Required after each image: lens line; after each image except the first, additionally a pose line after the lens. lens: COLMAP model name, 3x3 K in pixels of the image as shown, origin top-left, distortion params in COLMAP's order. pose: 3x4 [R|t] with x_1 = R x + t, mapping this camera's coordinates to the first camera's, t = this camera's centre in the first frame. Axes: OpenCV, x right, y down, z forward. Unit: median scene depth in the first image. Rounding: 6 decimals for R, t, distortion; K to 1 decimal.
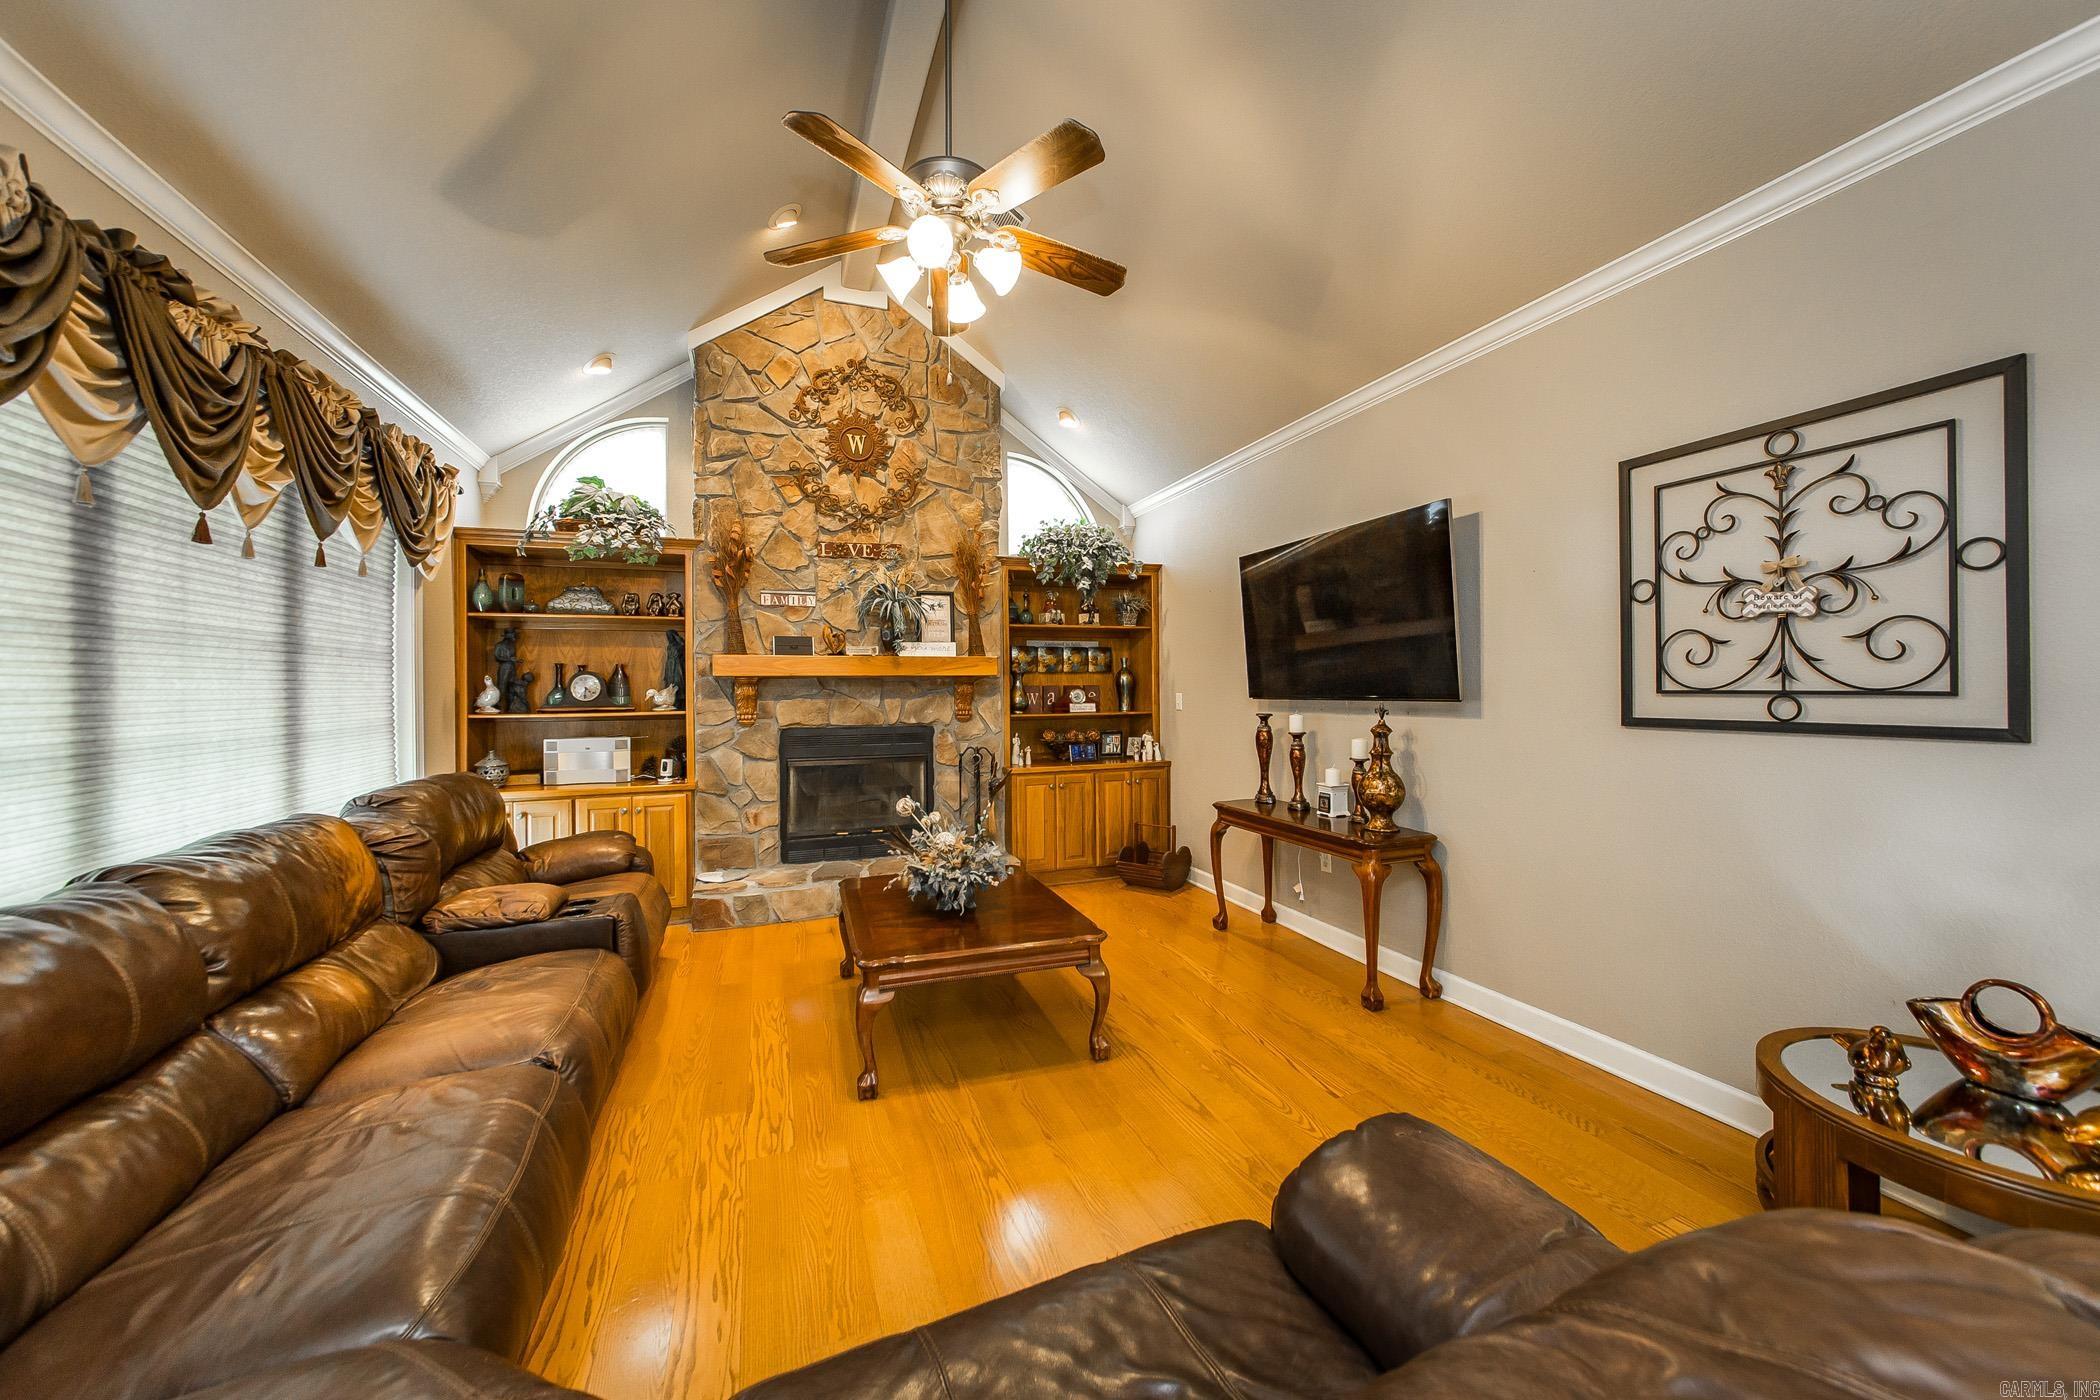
lens RADIAL K [[757.2, 0, 1045.5], [0, 757.2, 686.9], [0, 0, 1]] dist [-0.001223, -0.000053]
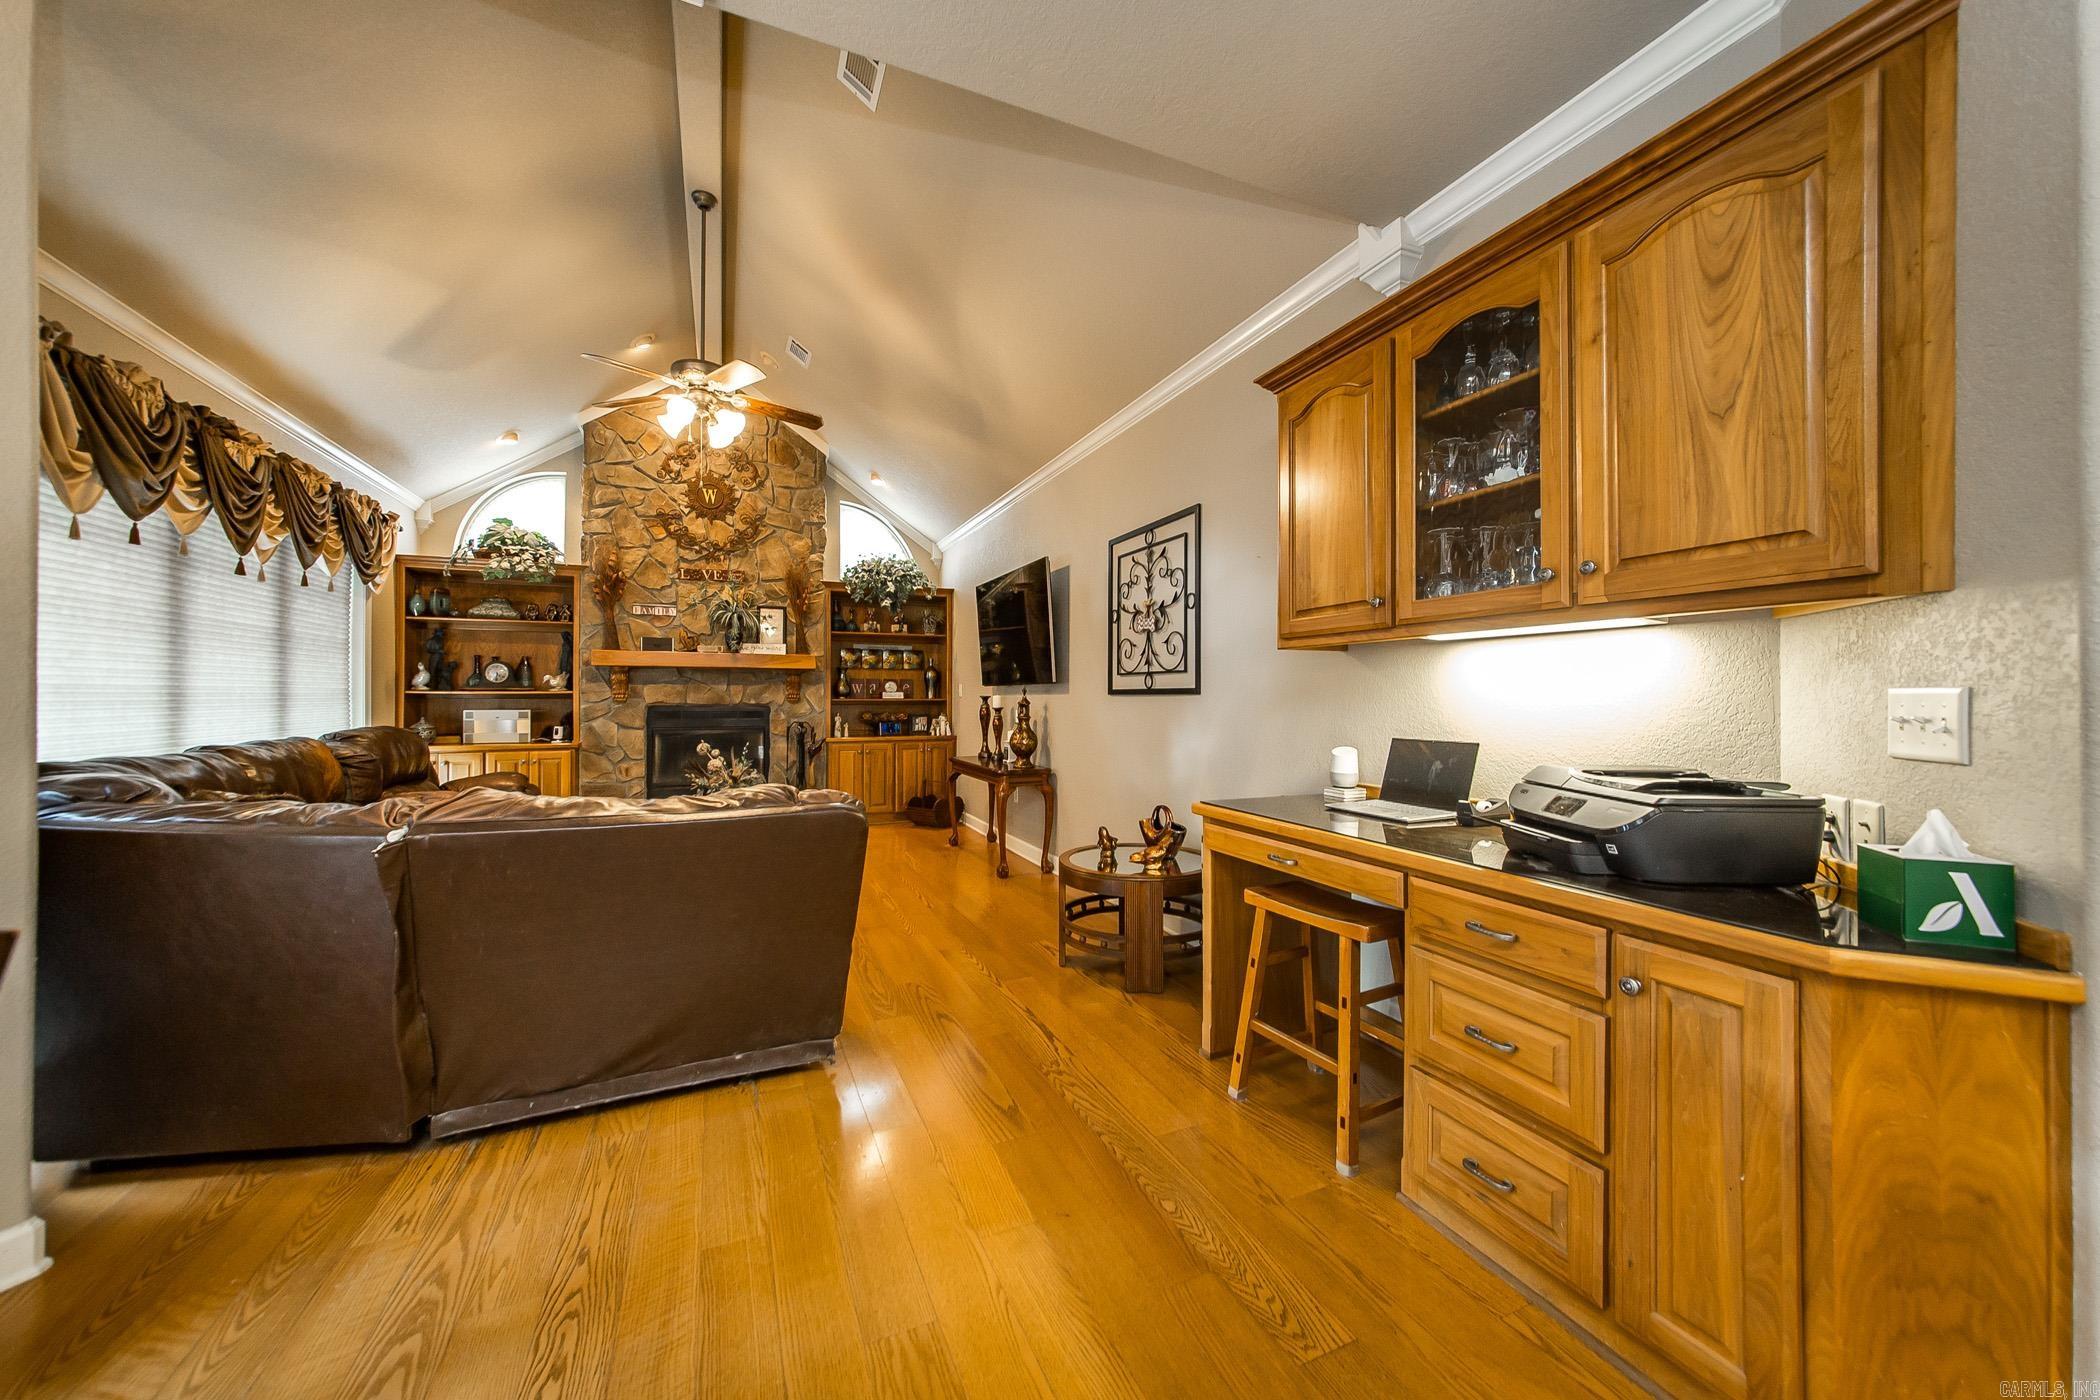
lens RADIAL K [[731.1, 0, 1041.4], [0, 731.1, 694.3], [0, 0, 1]] dist [-0.000246, -0.000045]
pose [[0.998328, 0.010199, 0.056889, 0.278787], [-0.010133, 0.999948, -0.001445, 0.029655], [-0.056901, 0.000866, 0.998379, -0.345930]]
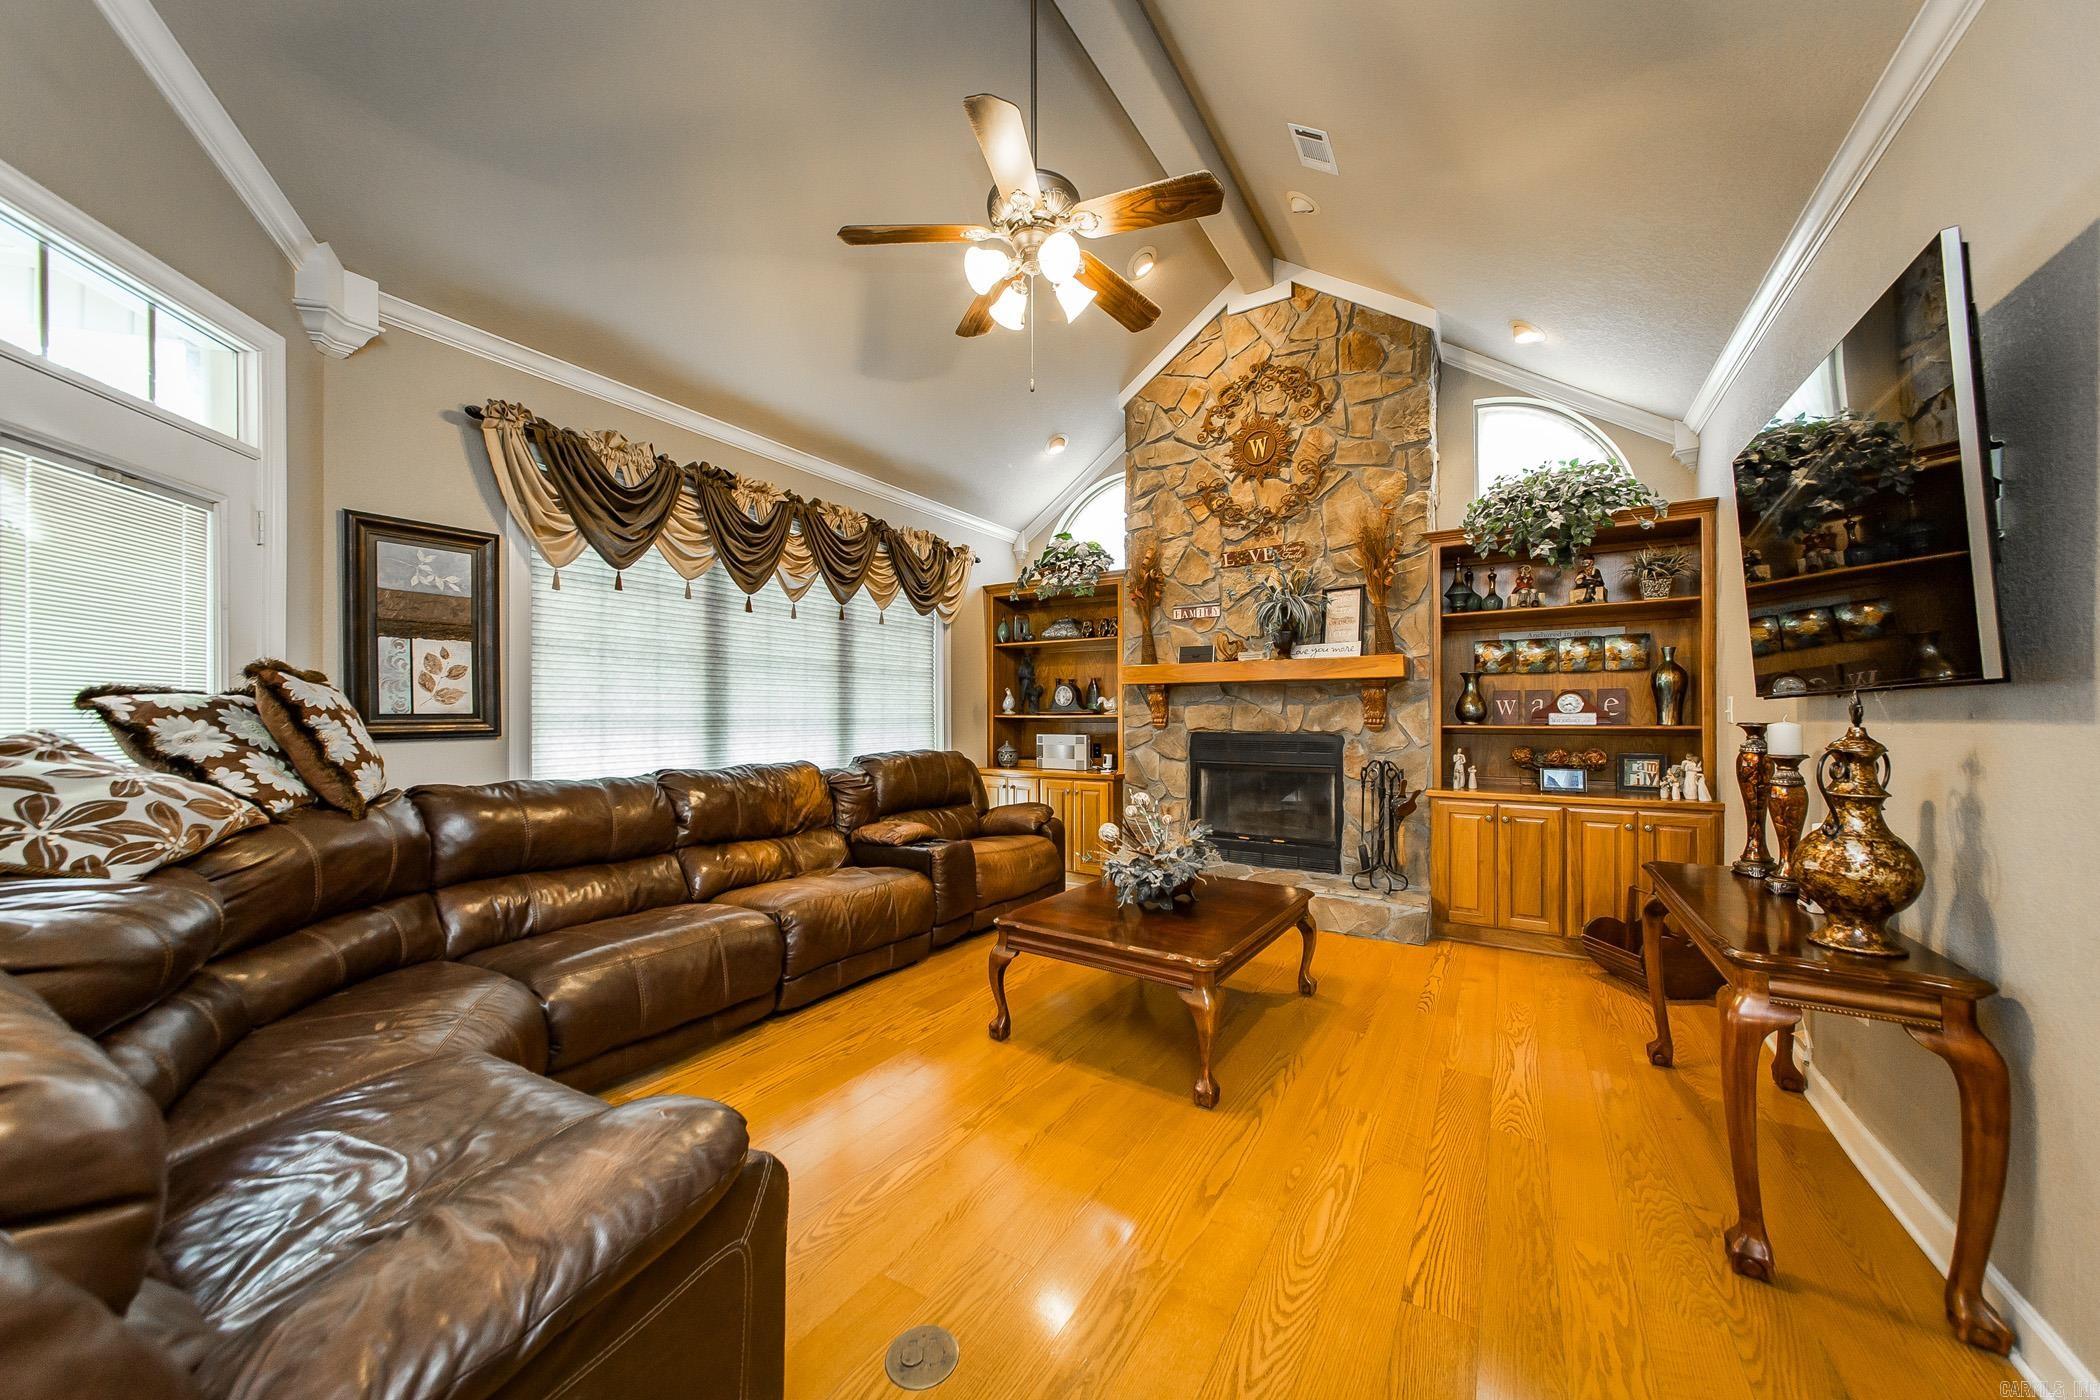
lens RADIAL K [[725.7, 0, 1045.7], [0, 725.7, 719.1], [0, 0, 1]] dist [0.001013, 0.000005]
pose [[0.605958, 0.011393, -0.795415, 0.352659], [-0.002141, 0.999917, 0.012691, 0.023652], [0.795493, -0.005987, 0.605933, 0.205819]]
